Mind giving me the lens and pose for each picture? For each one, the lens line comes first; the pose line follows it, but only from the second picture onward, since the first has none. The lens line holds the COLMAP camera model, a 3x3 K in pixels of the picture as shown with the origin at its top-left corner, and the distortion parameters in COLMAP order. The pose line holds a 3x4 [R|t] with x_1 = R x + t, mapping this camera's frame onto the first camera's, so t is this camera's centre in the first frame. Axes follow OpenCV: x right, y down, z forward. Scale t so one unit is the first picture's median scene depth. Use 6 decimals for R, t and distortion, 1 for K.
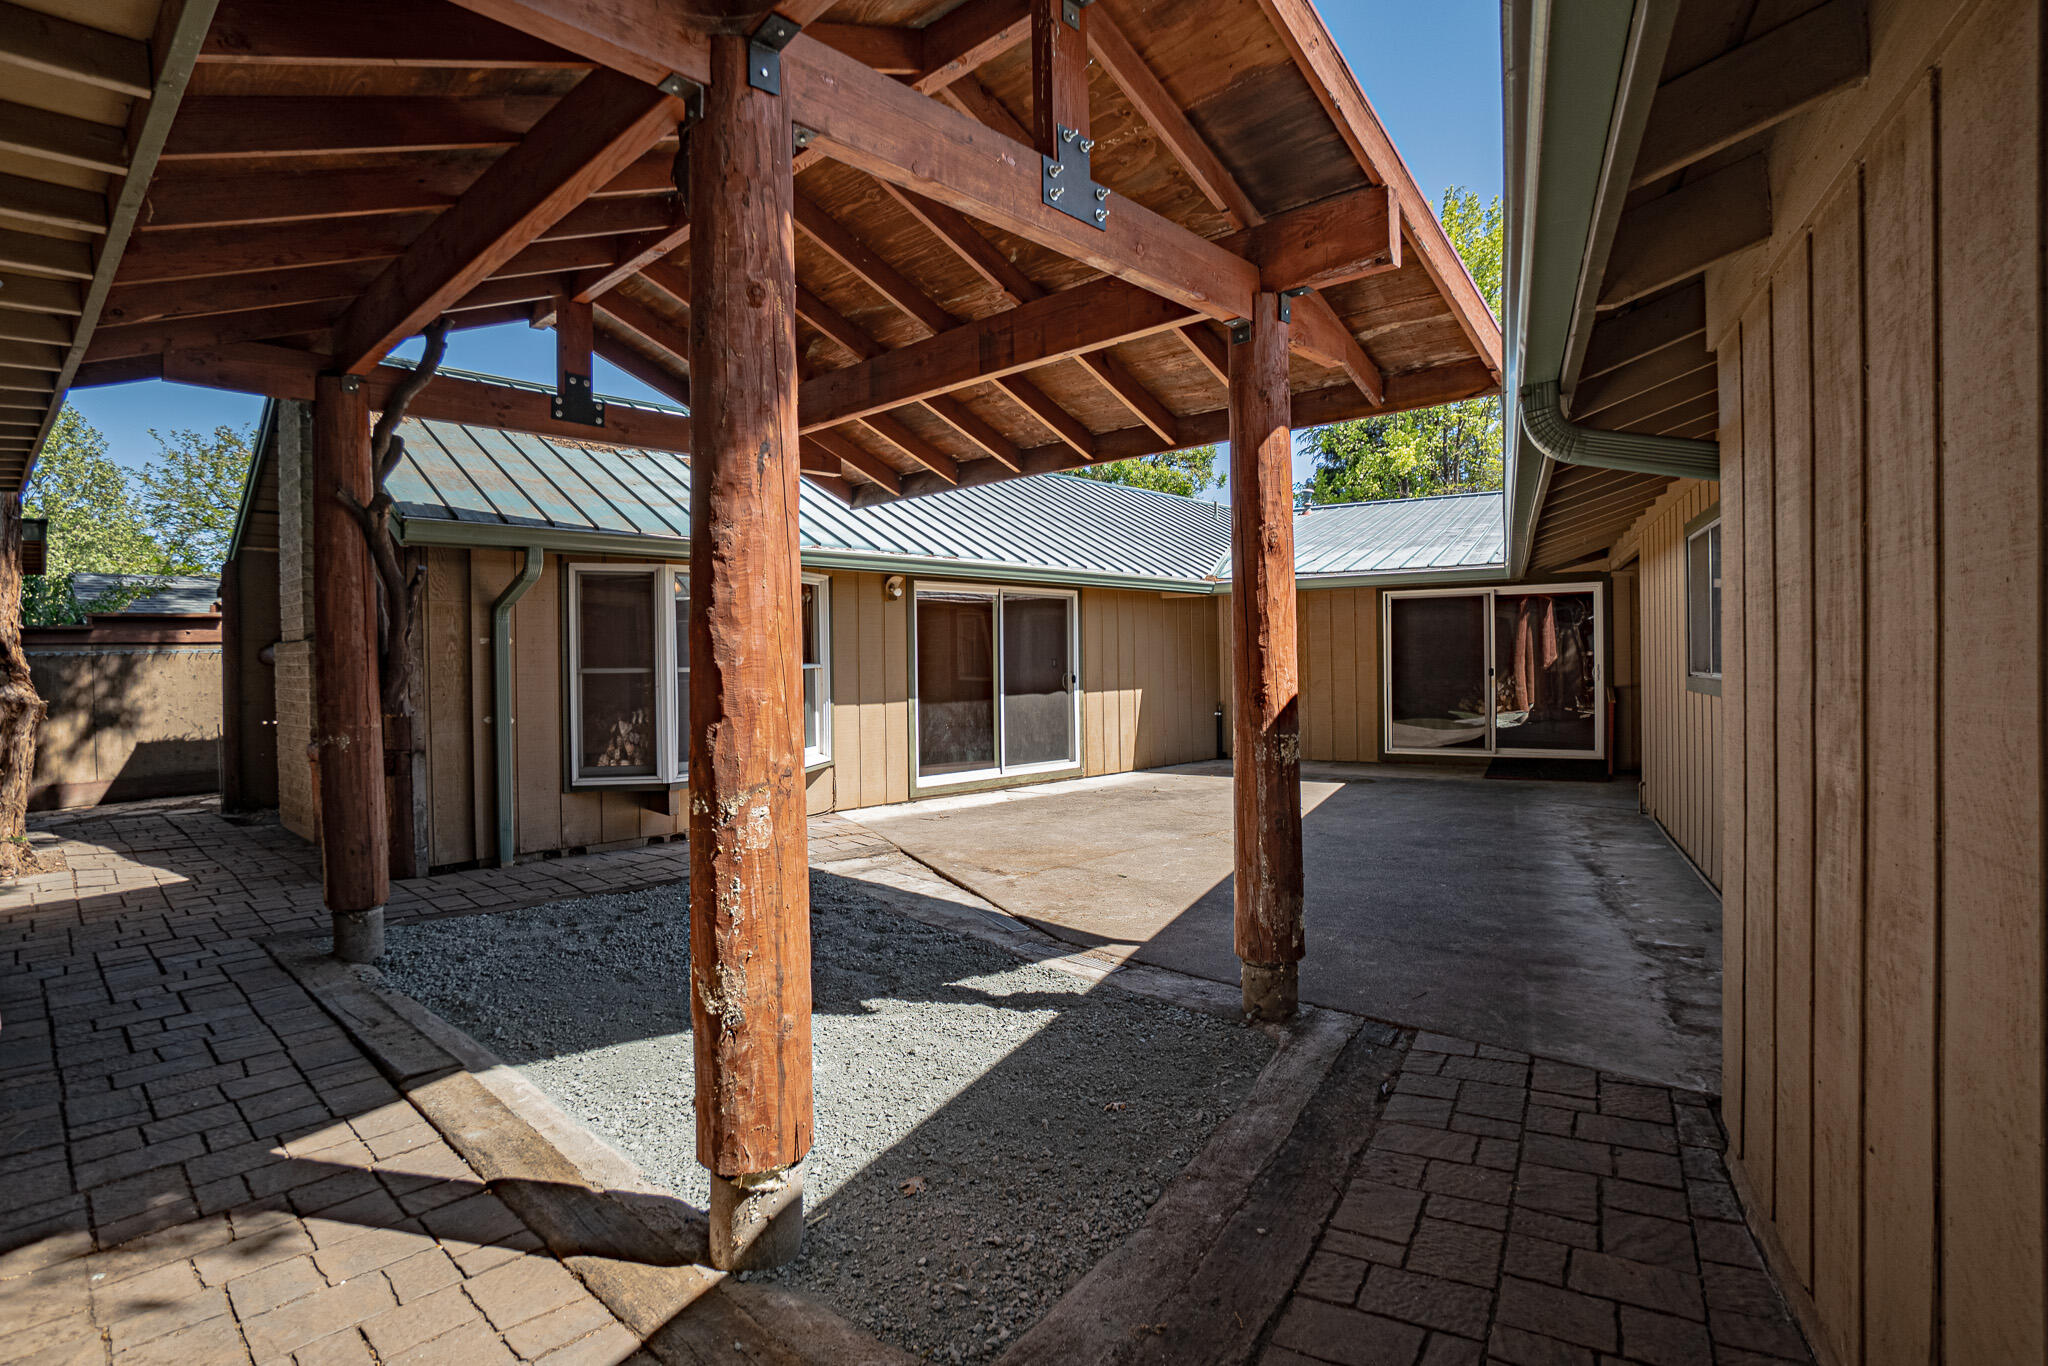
lens RADIAL K [[999.2, 0, 1019.5], [0, 999.2, 677.2], [0, 0, 1]] dist [-0.034800, 0.011365]
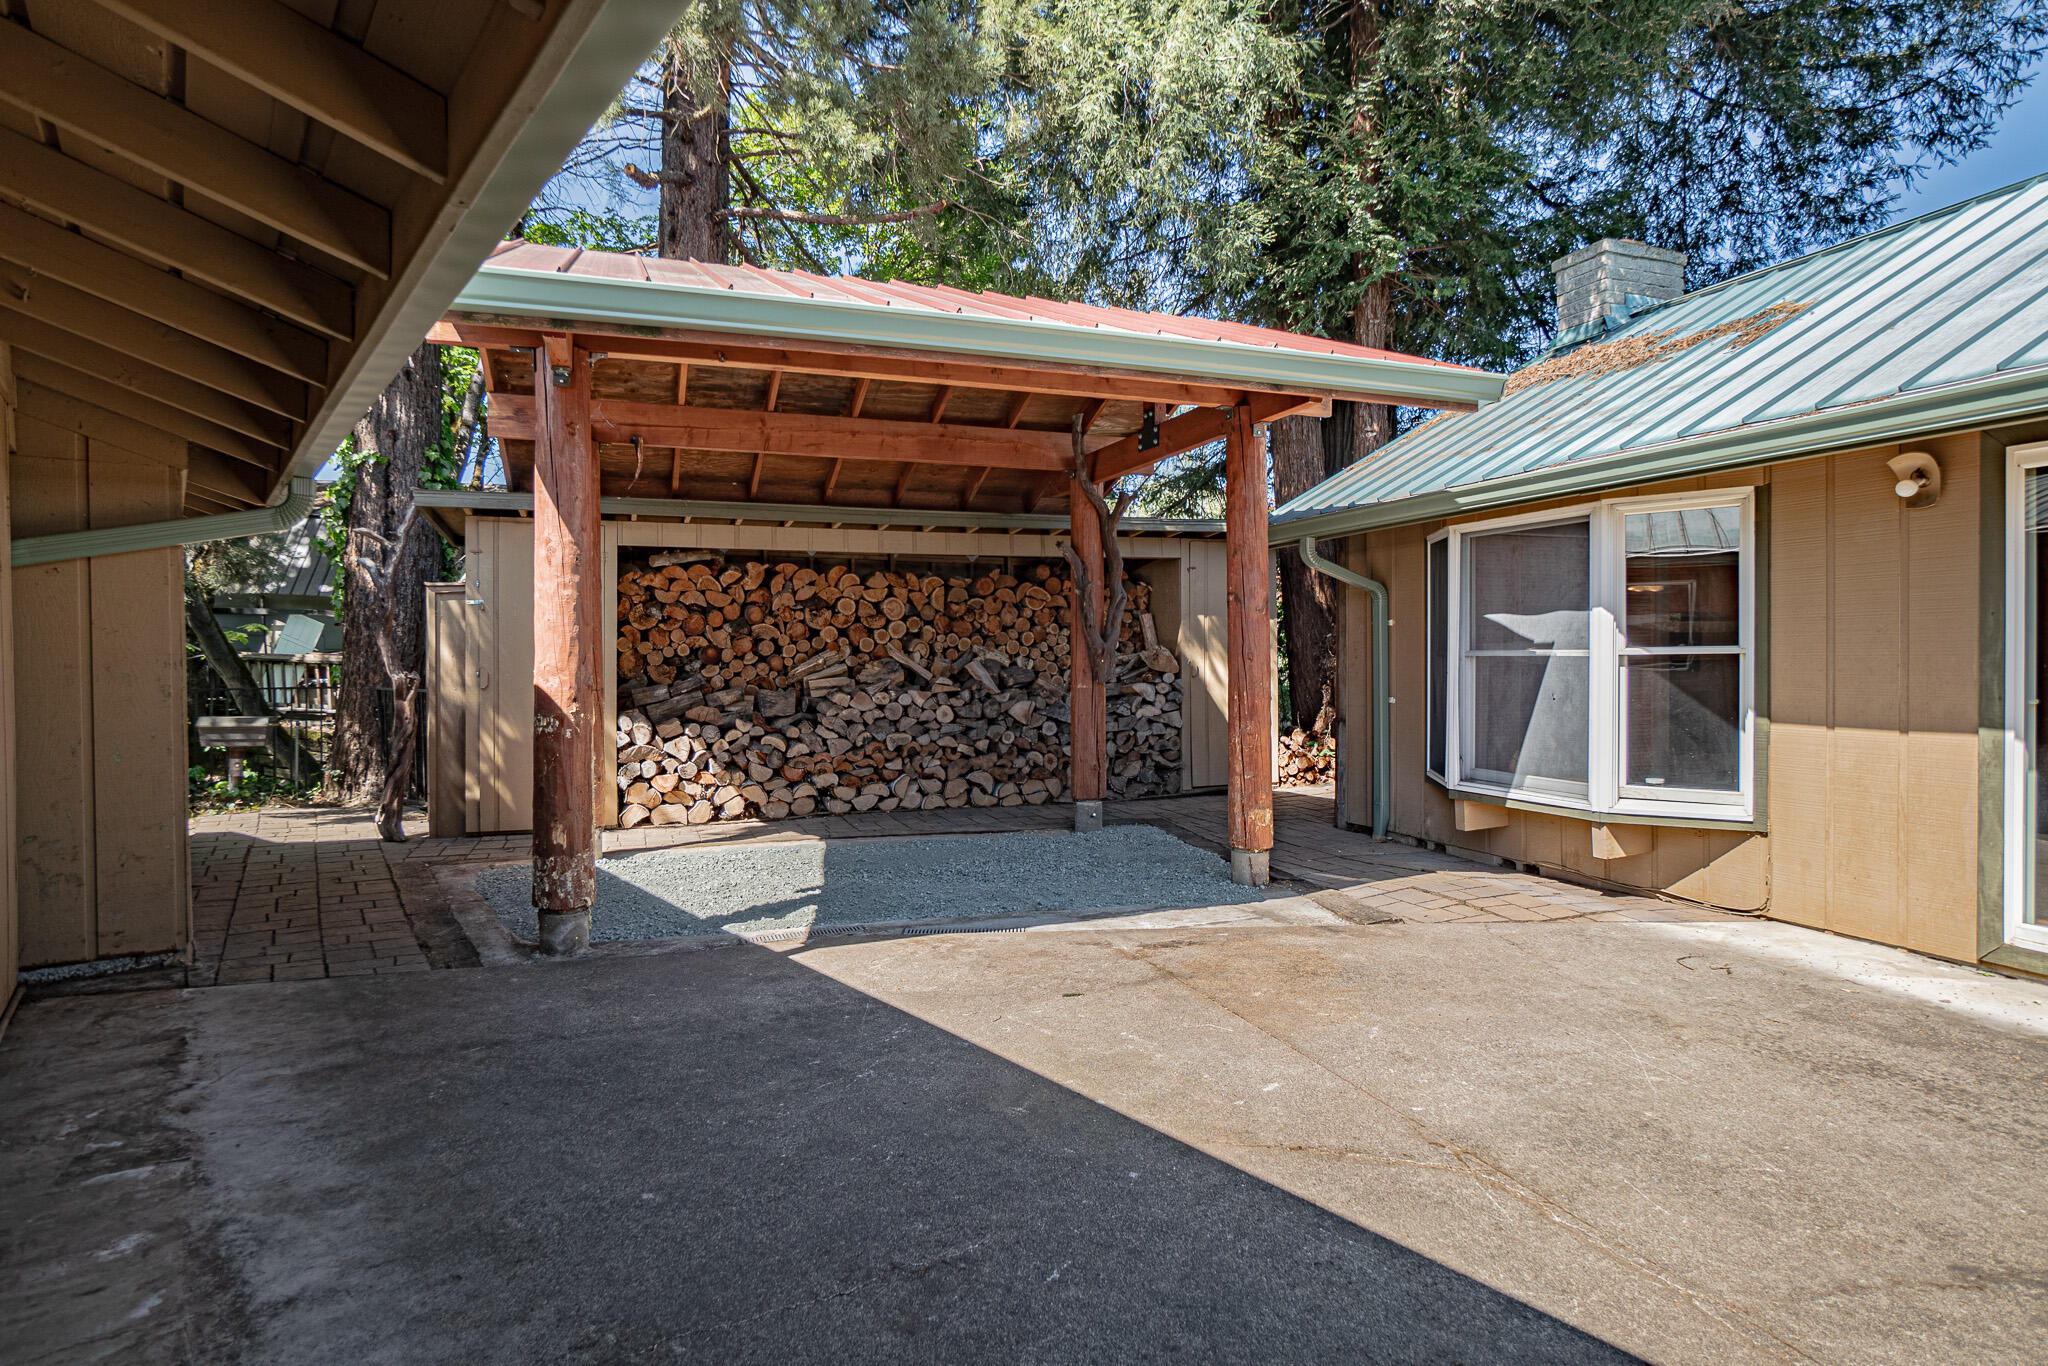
lens RADIAL K [[1046.5, 0, 1015.2], [0, 1046.5, 674.7], [0, 0, 1]] dist [-0.010152, 0.002433]
pose [[-0.423413, 0.024823, -0.905597, 1.057774], [0.000019, 0.999625, 0.027392, -0.029421], [0.905937, 0.011581, -0.423255, 1.853523]]
